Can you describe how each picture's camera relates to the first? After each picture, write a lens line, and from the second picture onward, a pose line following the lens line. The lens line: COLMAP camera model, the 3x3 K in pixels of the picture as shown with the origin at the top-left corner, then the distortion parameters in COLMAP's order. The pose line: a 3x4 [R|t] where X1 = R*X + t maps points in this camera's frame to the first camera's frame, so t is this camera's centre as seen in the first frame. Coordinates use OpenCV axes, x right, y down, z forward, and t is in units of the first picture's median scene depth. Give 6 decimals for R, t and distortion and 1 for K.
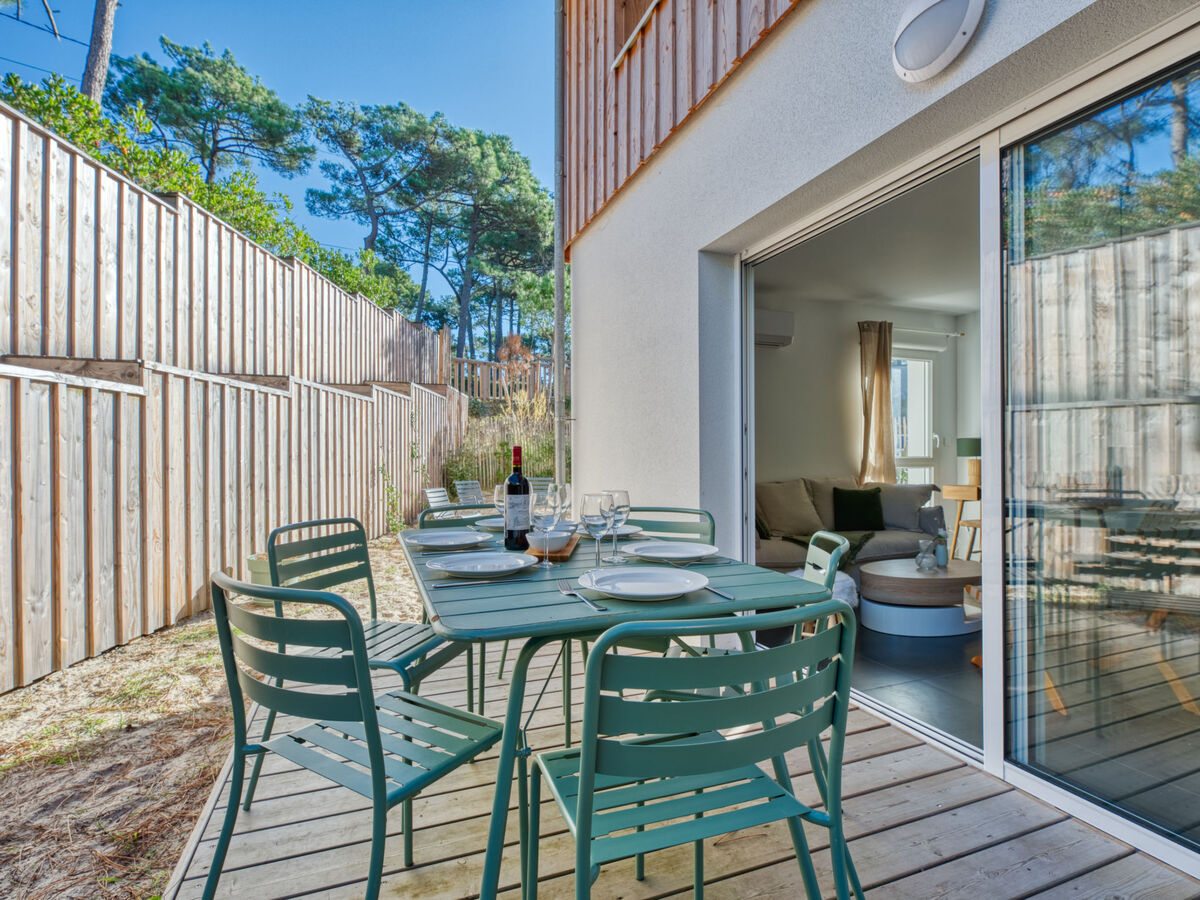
lens RADIAL K [[610.9, 0, 600.0], [0, 610.9, 450.0], [0, 0, 1]] dist [-0.013901, -0.000584]
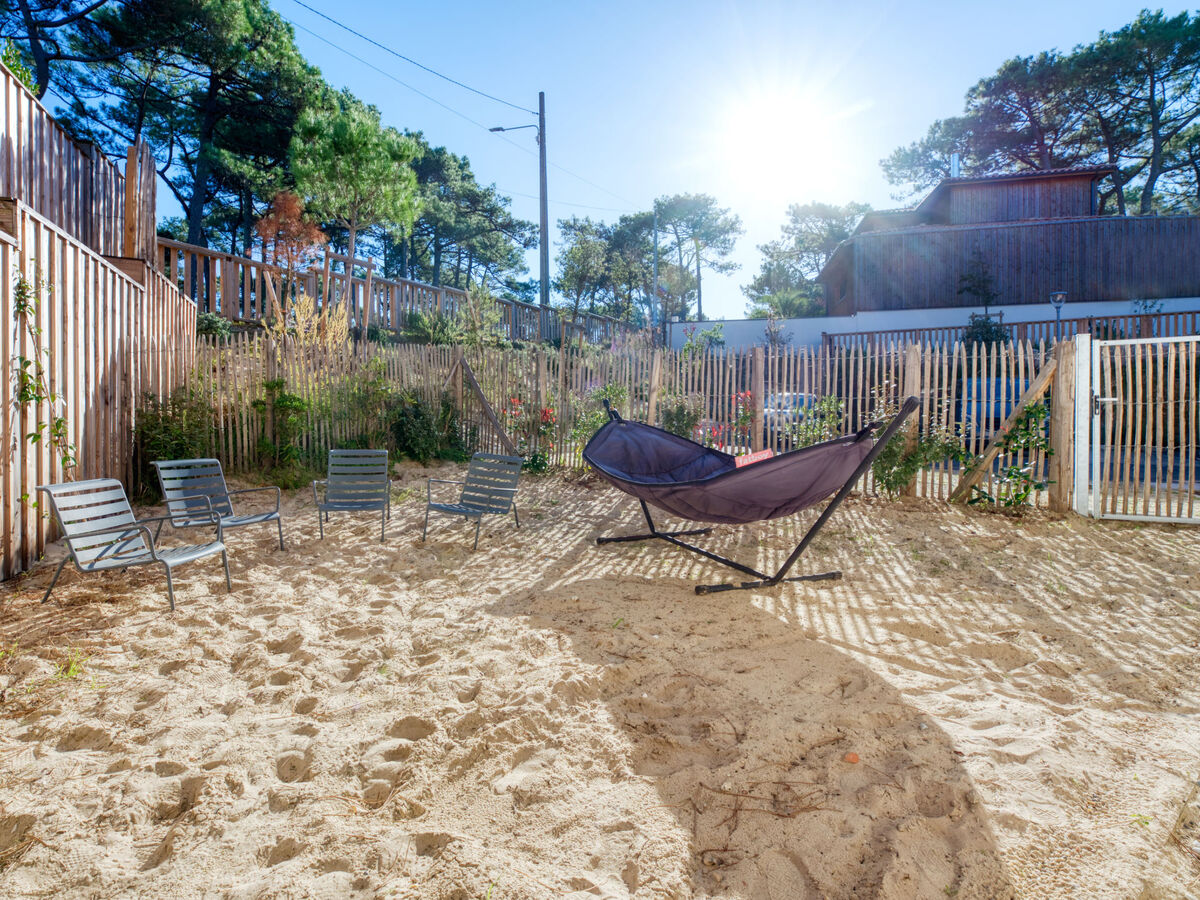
lens RADIAL K [[655.0, 0, 571.2], [0, 655.0, 424.3], [0, 0, 1]] dist [-0.017112, -0.001164]
pose [[0.955638, -0.006619, 0.294469, -0.028749], [0.004650, 0.999962, 0.007385, 0.007262], [-0.294507, -0.005688, 0.955633, 0.145063]]
